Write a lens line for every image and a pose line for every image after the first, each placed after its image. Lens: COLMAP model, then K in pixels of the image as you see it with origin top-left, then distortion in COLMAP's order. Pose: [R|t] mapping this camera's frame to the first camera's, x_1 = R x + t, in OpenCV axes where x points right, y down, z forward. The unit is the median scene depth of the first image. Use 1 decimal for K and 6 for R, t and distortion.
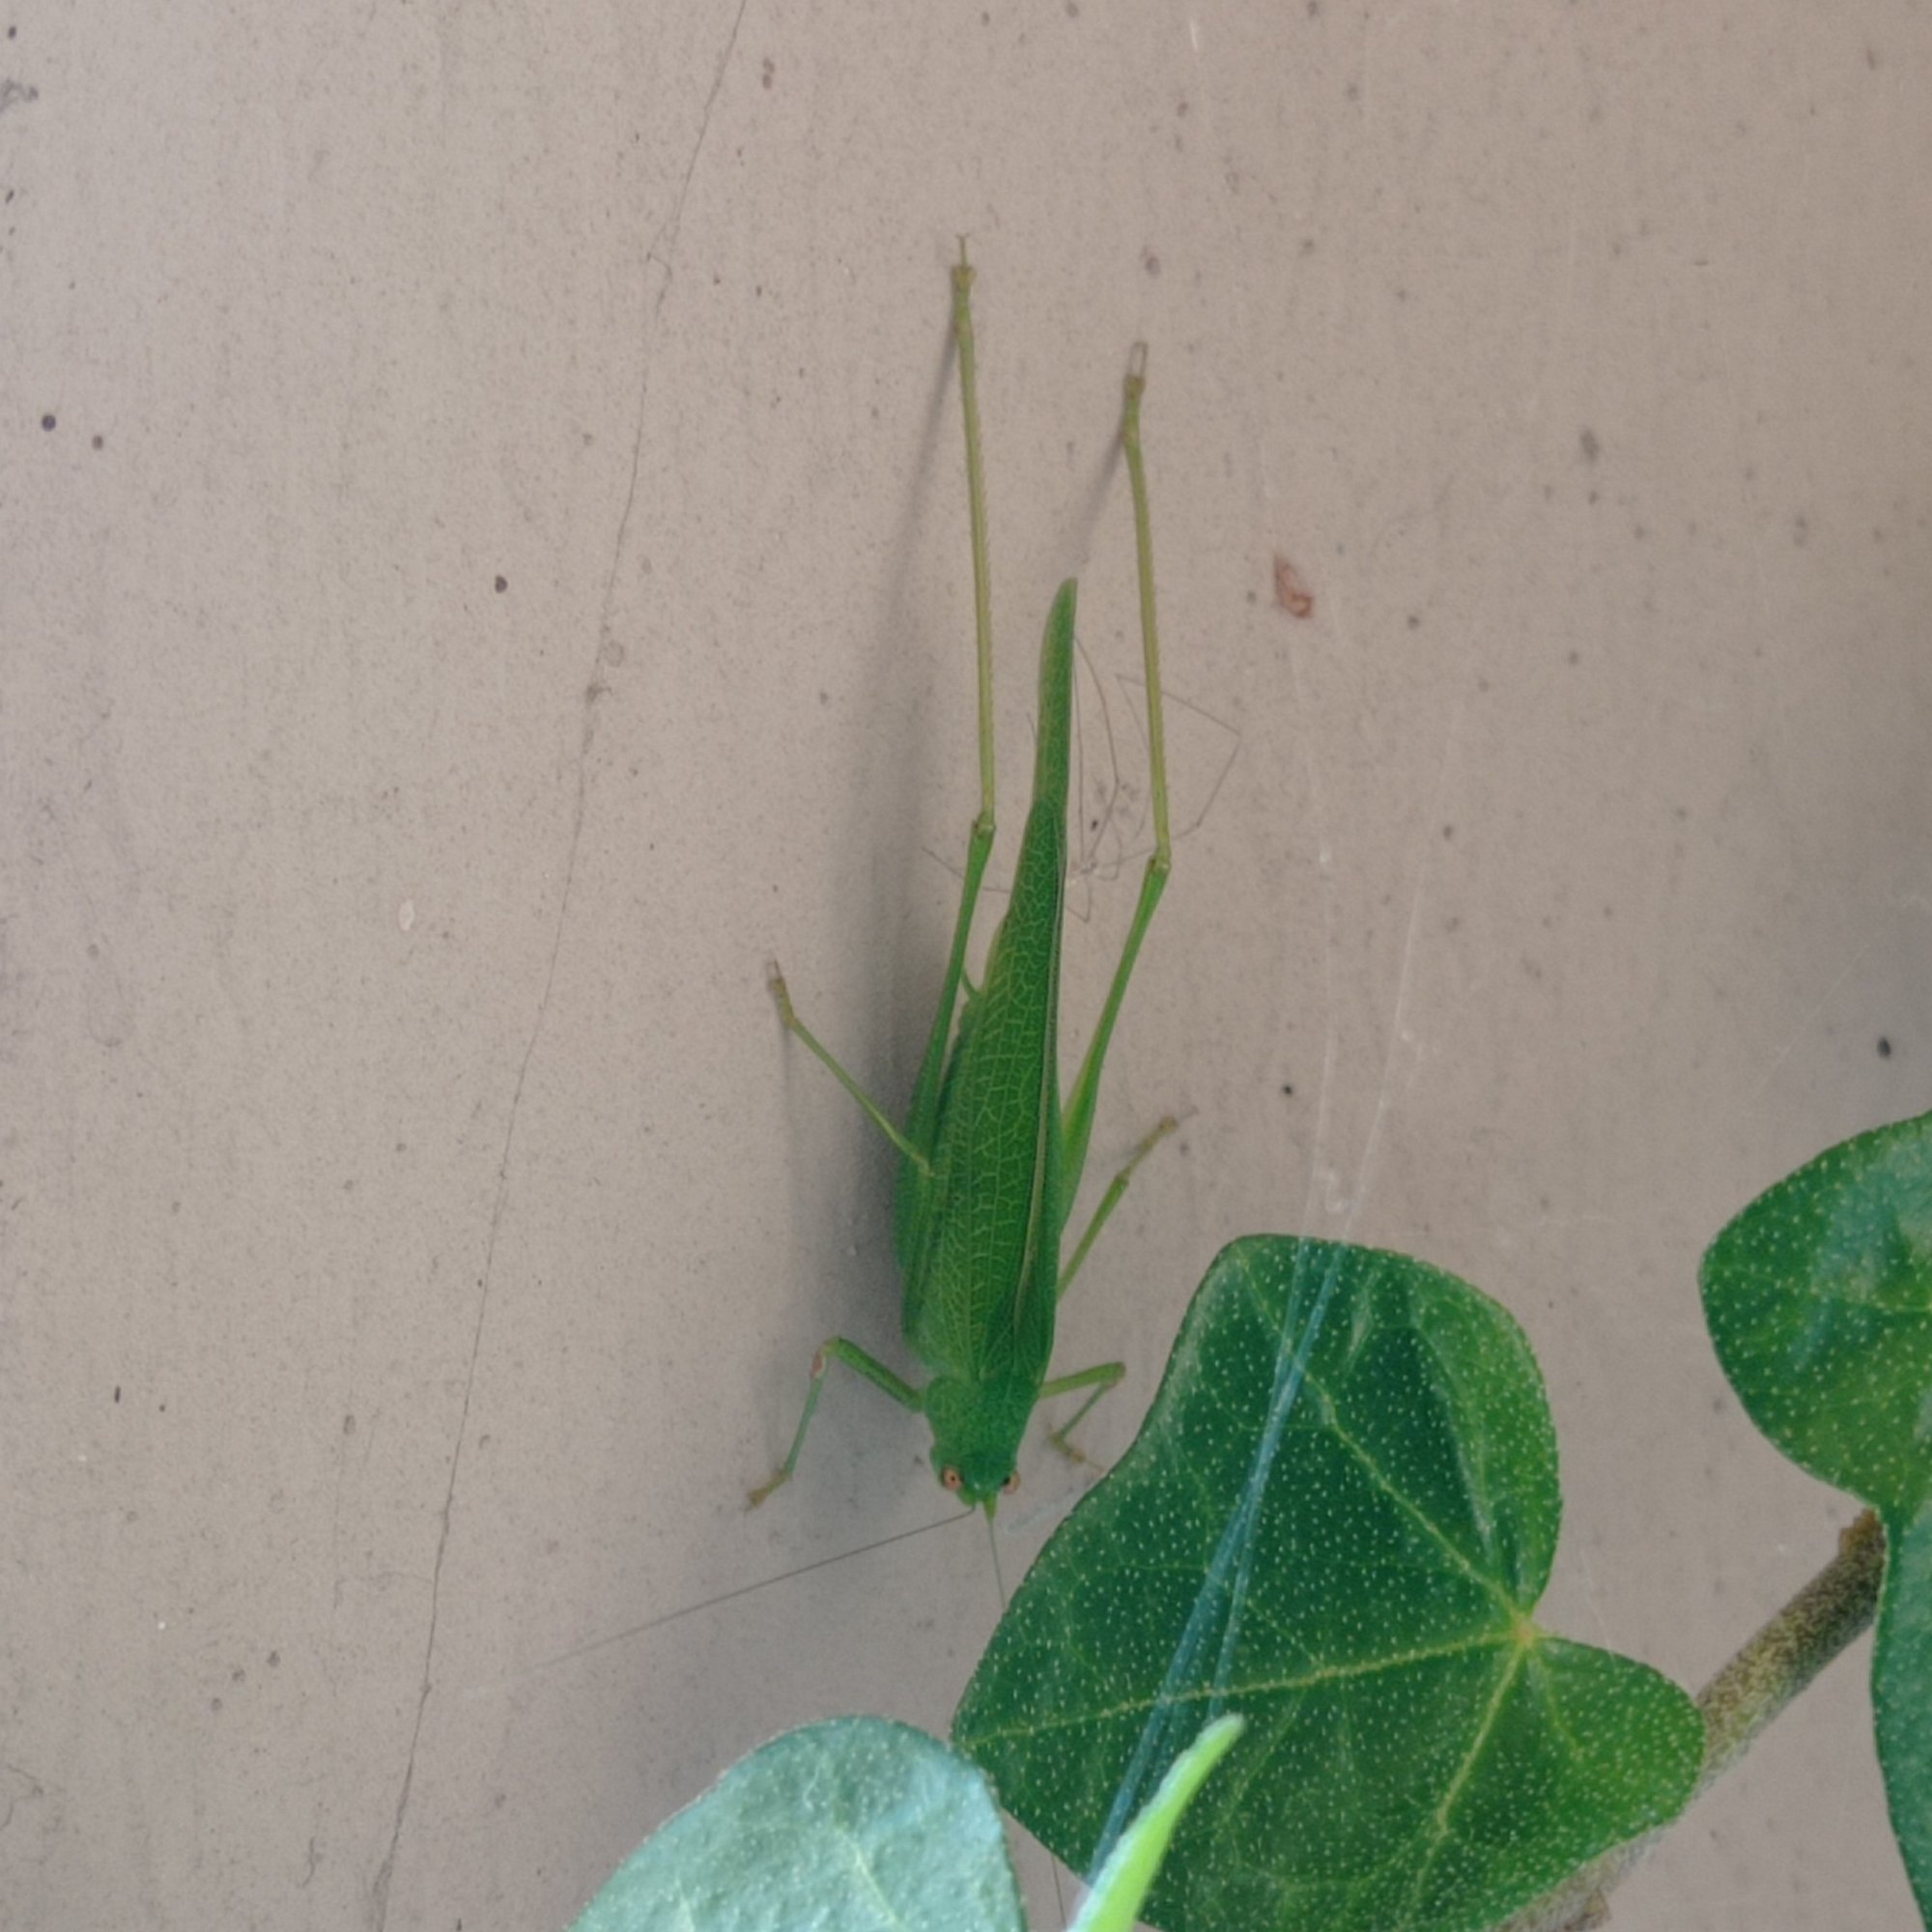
lens RADIAL K [[2815.7, 0, 966.1], [0, 2815.7, 1062.6], [0, 0, 1]] dist [0.057458, -0.156571]
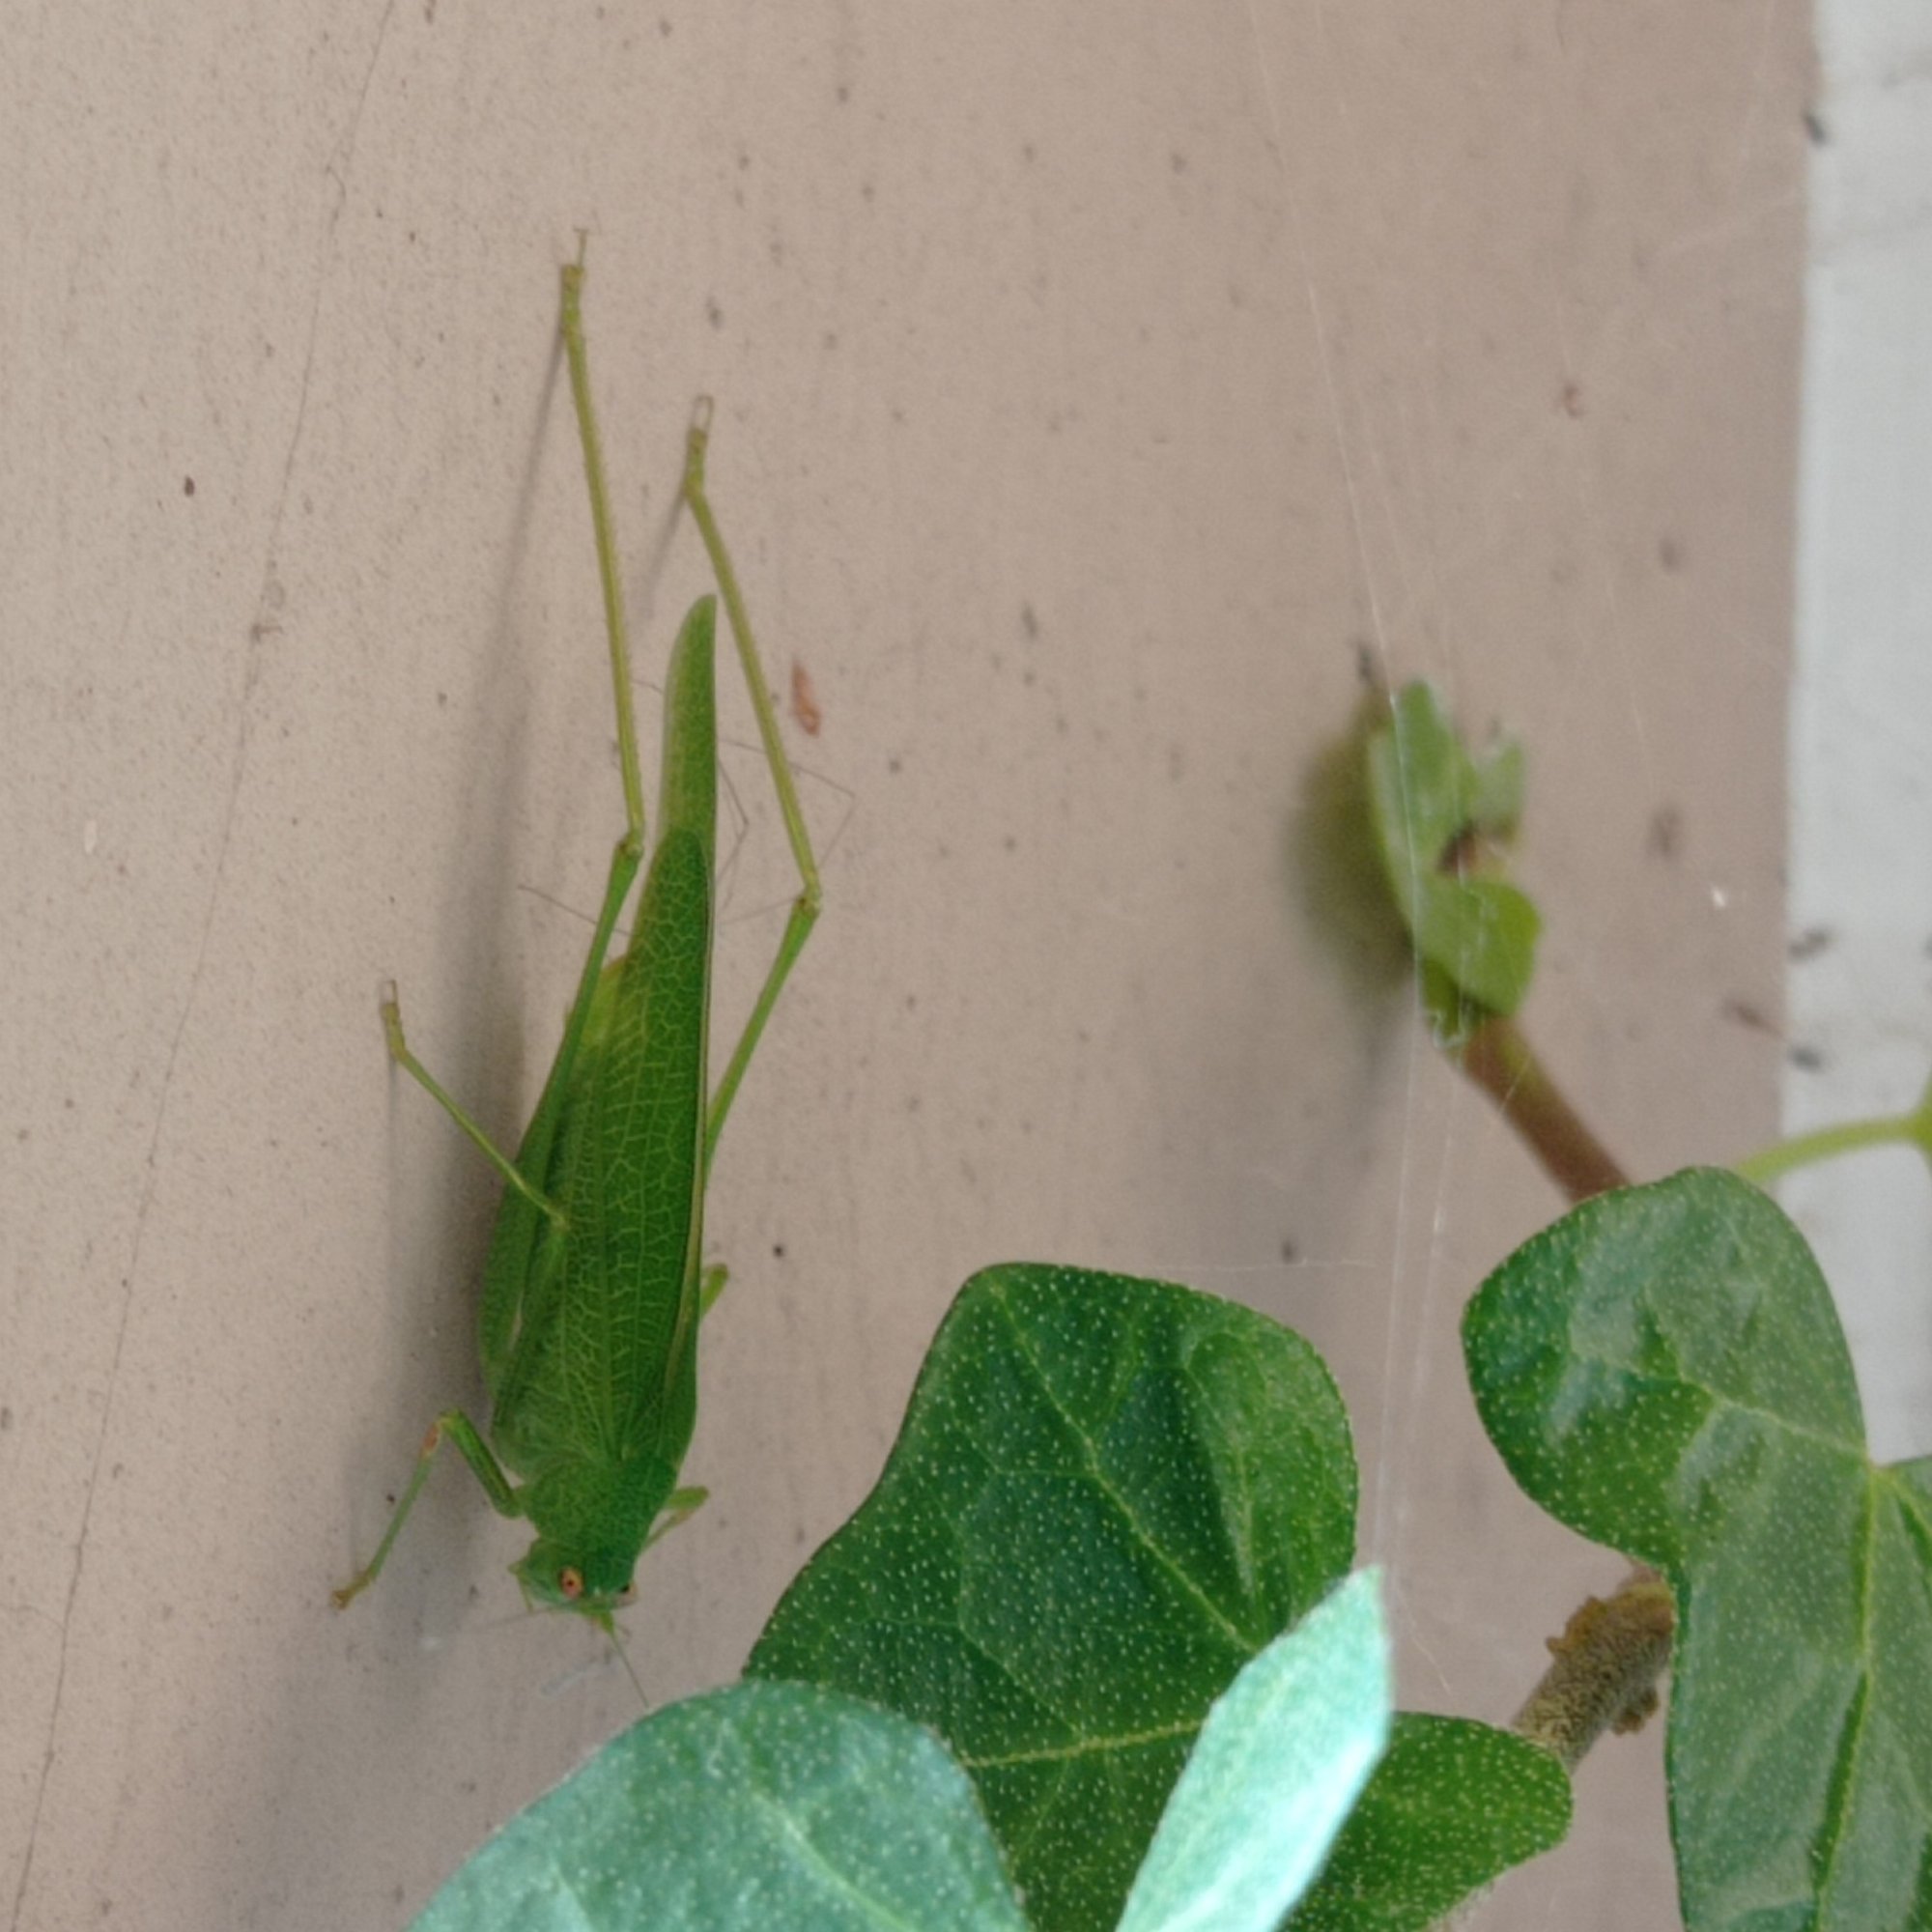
lens RADIAL K [[3156.7, 0, 966.0], [0, 3156.7, 966.0], [0, 0, 1]] dist [-0.002559, 0.080216]
pose [[0.978680, 0.053956, 0.198177, -0.117680], [-0.034413, 0.994315, -0.100768, 0.070307], [-0.202488, 0.091800, 0.974973, 0.009863]]
